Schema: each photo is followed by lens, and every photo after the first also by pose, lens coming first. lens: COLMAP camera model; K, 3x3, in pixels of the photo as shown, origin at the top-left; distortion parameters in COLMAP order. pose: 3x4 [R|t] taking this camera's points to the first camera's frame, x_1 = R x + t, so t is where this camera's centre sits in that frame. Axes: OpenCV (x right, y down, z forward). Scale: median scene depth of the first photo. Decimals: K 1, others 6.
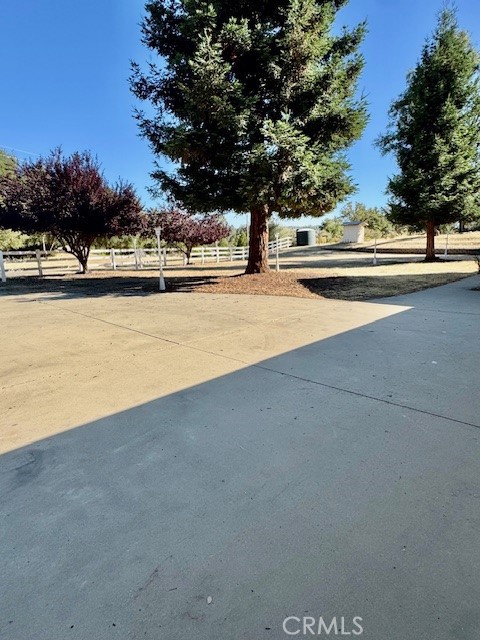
lens RADIAL K [[383.2, 0, 240.0], [0, 383.2, 320.0], [0, 0, 1]] dist [0.002845, 0.001670]
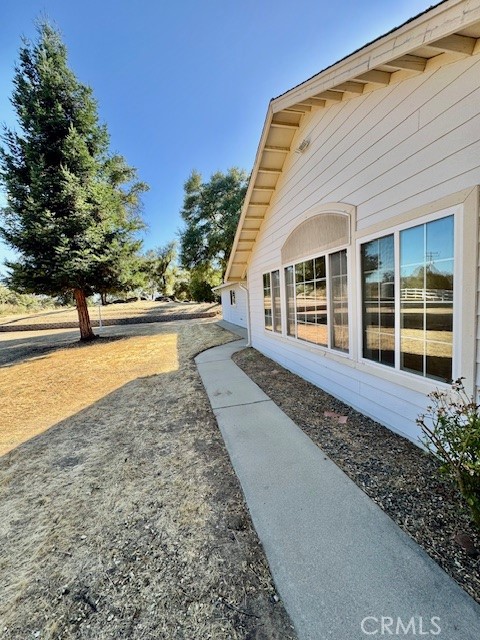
lens RADIAL K [[256.1, 0, 240.0], [0, 256.1, 320.0], [0, 0, 1]] dist [-0.002069, 0.000324]
pose [[0.530528, -0.082321, 0.843661, 0.254430], [0.221768, 0.974088, -0.044409, -0.116530], [-0.818144, 0.210657, 0.535037, 0.526841]]
